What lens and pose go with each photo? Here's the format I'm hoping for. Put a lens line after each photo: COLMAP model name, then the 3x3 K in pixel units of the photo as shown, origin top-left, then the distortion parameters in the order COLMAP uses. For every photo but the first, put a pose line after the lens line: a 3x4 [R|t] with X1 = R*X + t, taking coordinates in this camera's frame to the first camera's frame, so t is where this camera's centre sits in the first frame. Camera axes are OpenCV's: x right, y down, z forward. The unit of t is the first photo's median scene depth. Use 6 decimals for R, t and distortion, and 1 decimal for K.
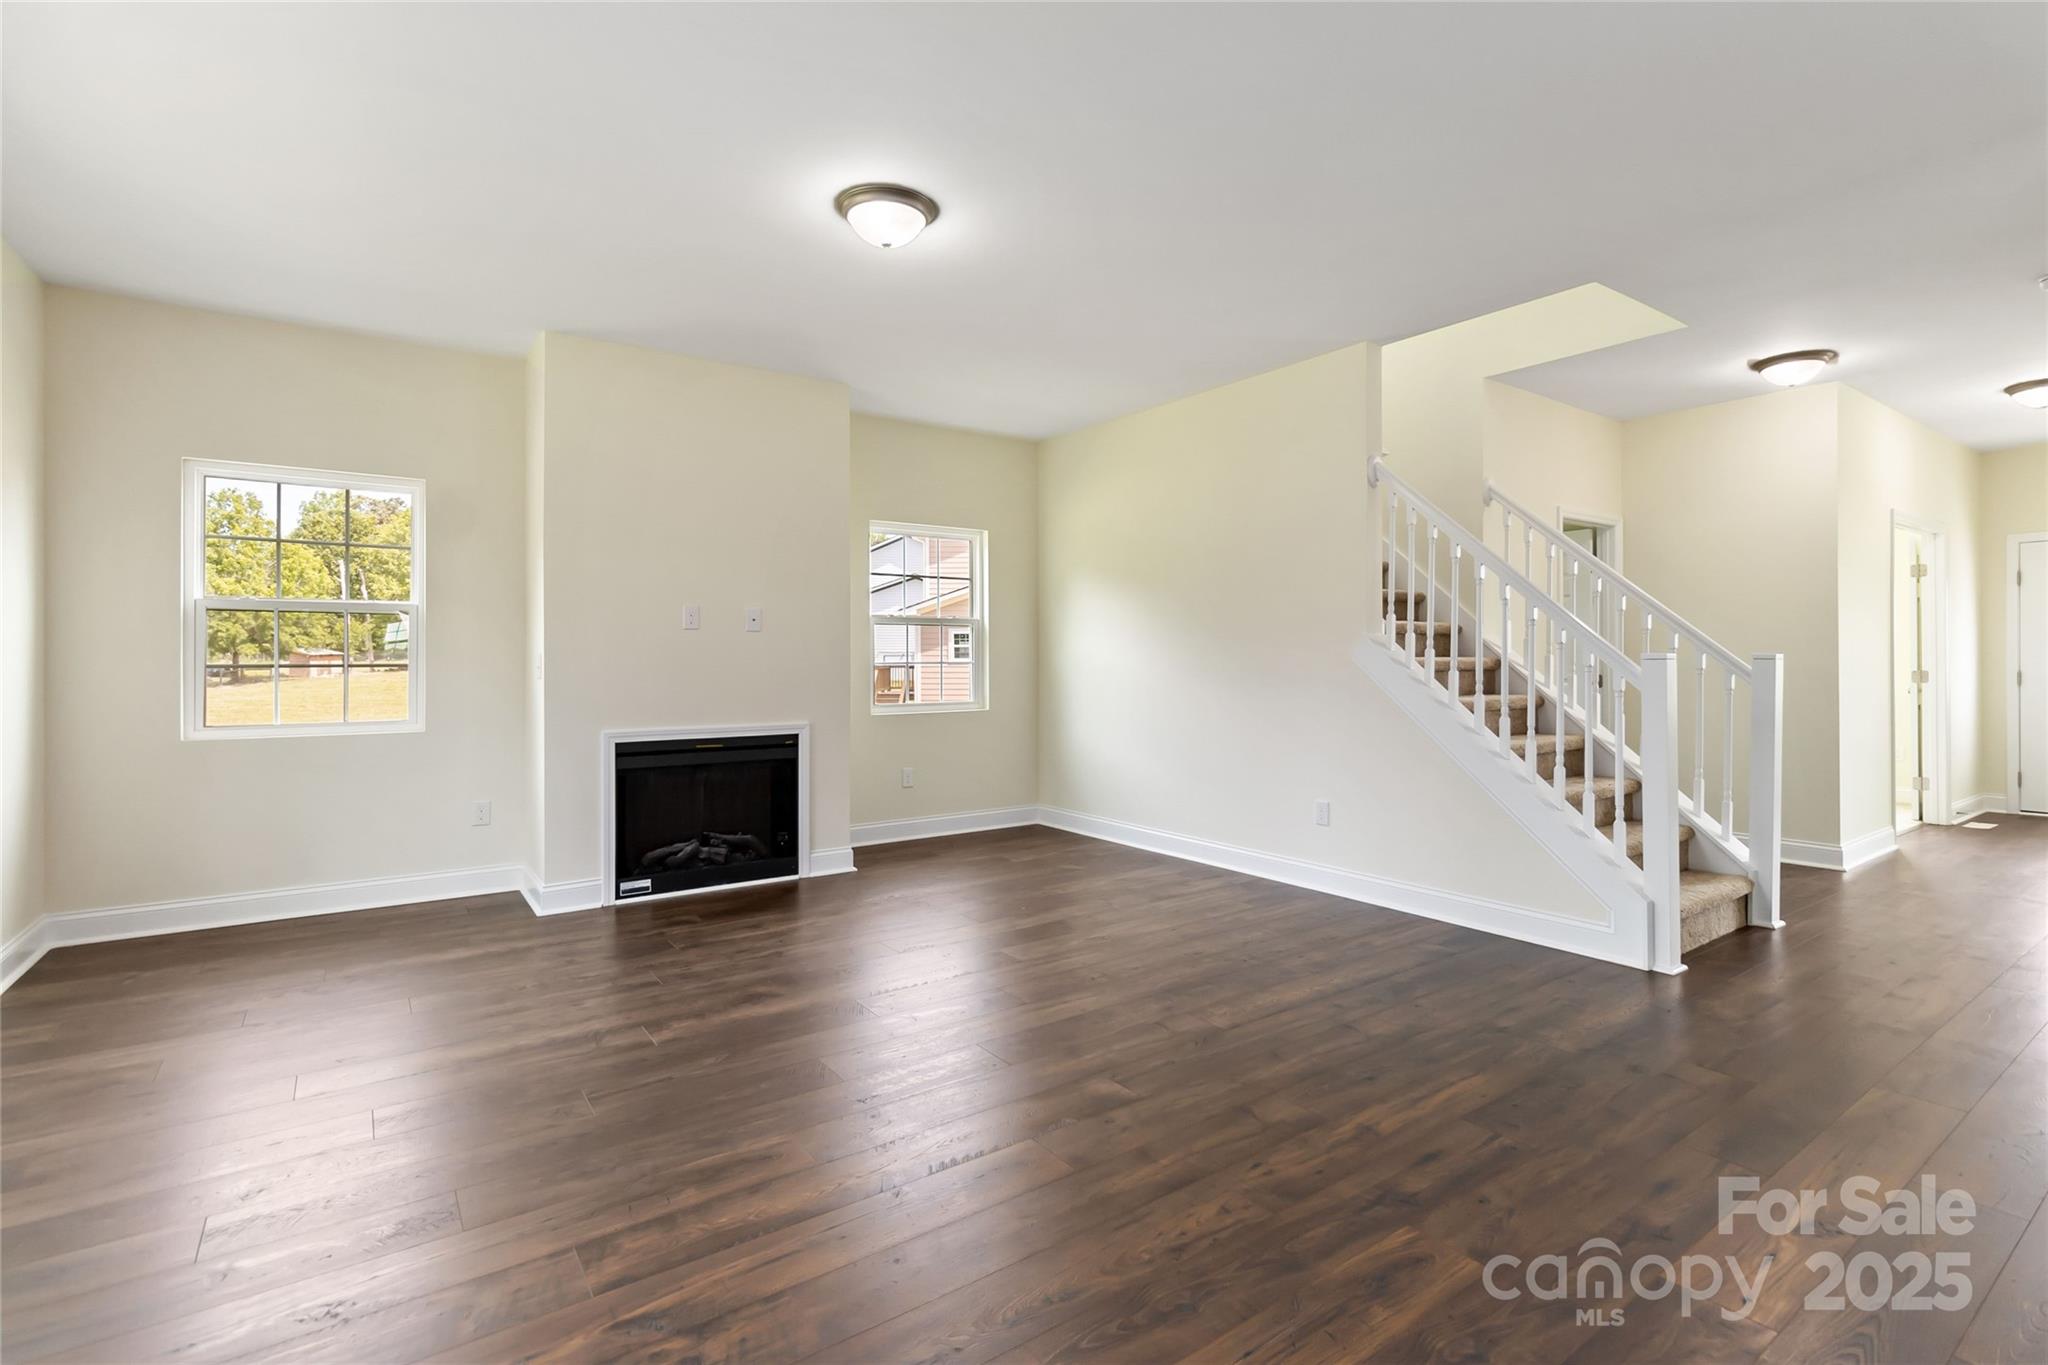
lens RADIAL K [[963.4, 0, 1037.5], [0, 963.4, 674.8], [0, 0, 1]] dist [0.003459, -0.001415]
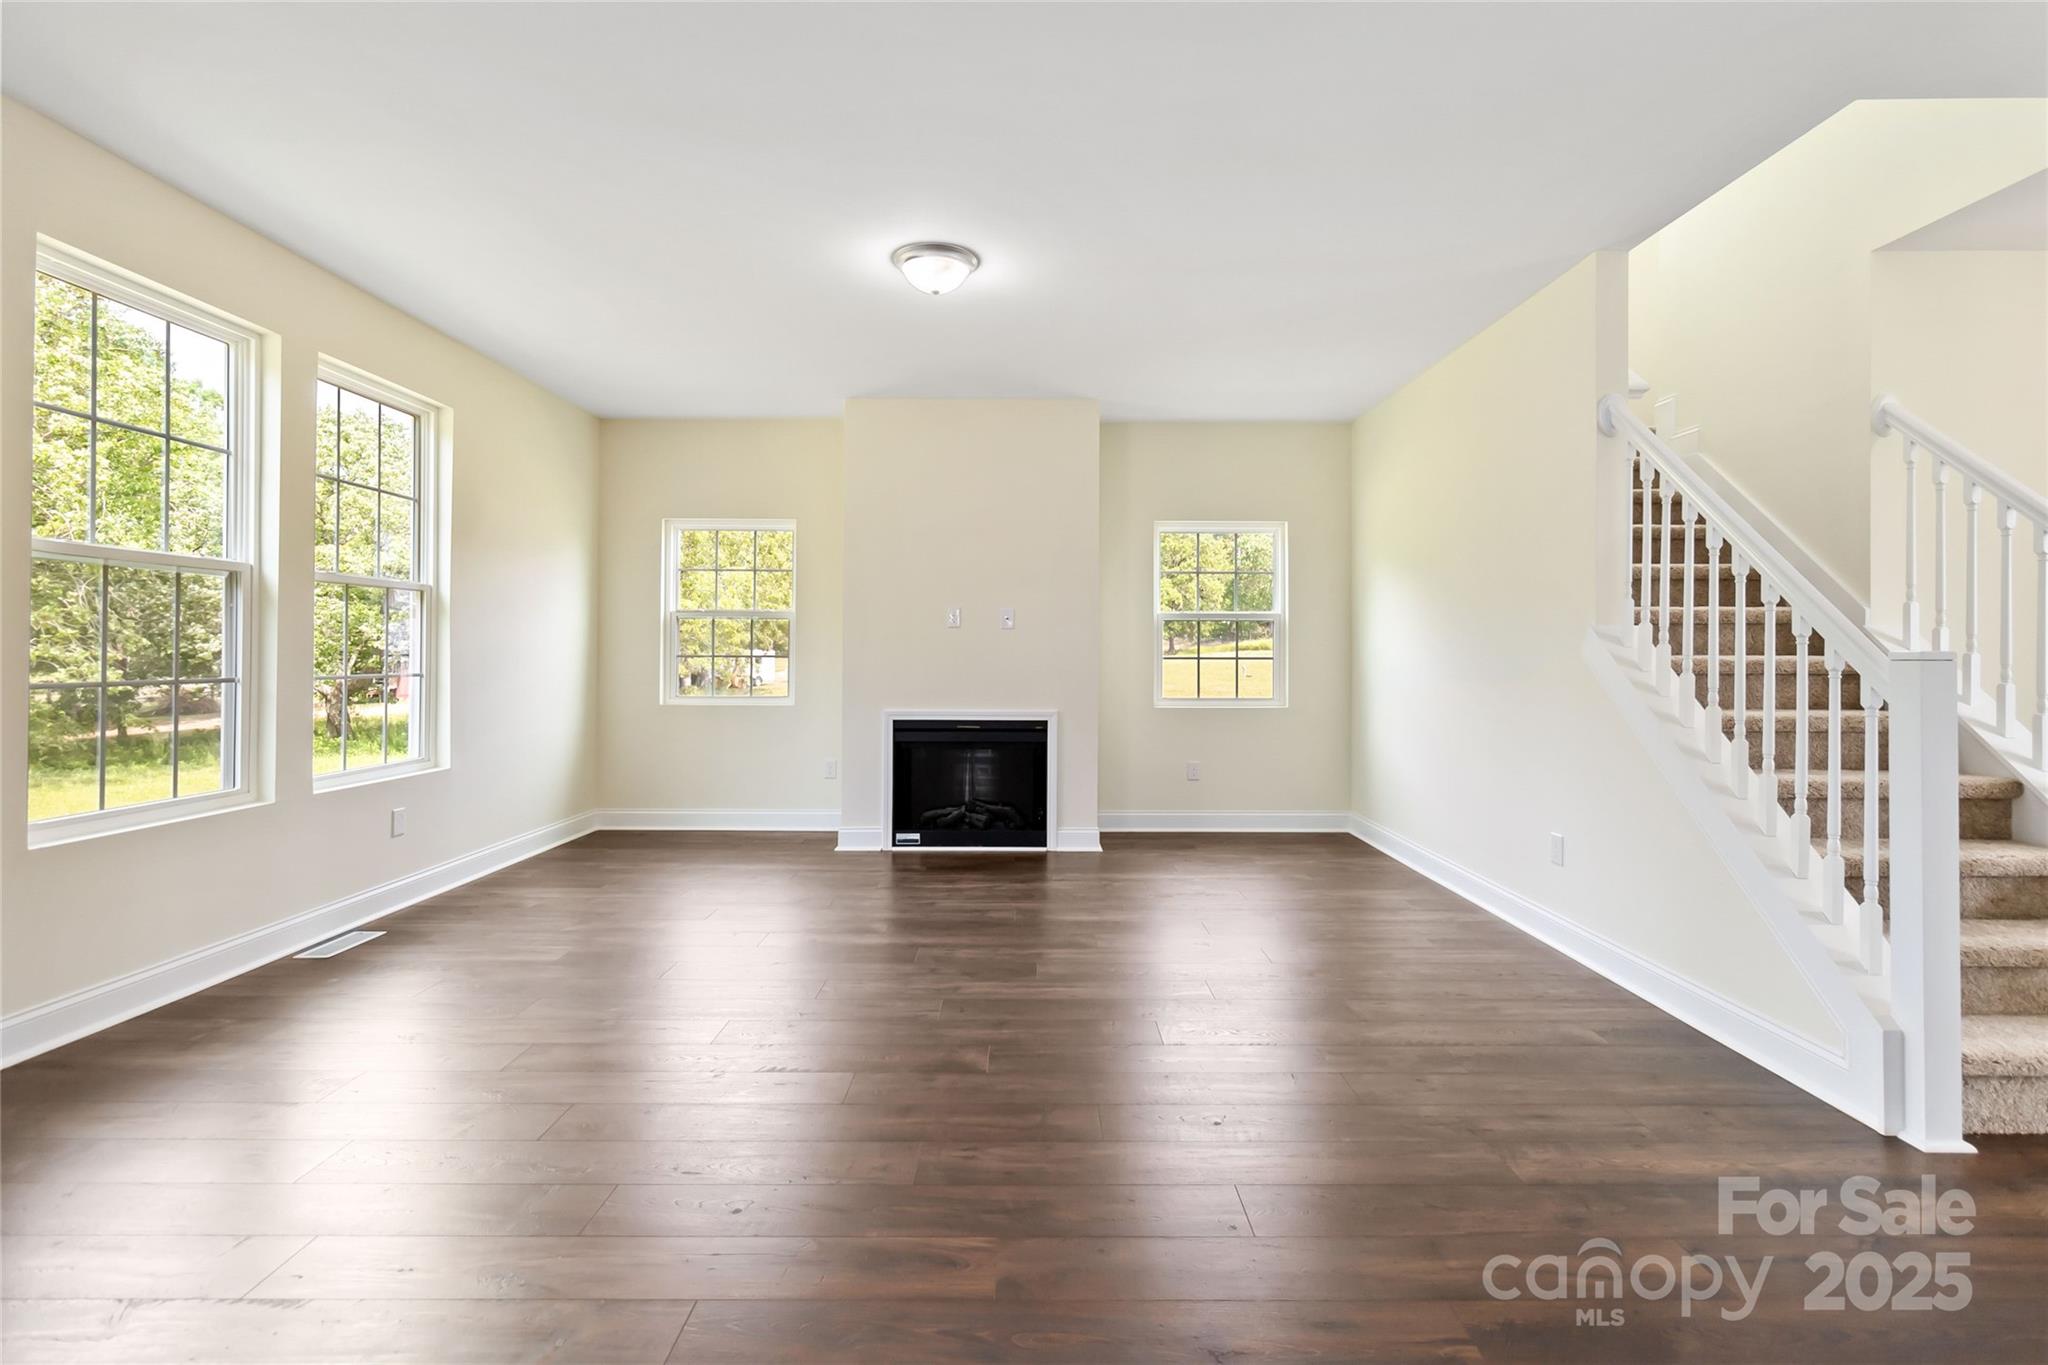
lens RADIAL K [[963.4, 0, 1040.6], [0, 963.4, 665.7], [0, 0, 1]] dist [0.003459, -0.001415]
pose [[0.810847, 0.013153, -0.585110, 0.432279], [-0.015426, 0.999880, 0.001100, -0.003658], [0.585055, 0.008134, 0.810953, 0.102266]]
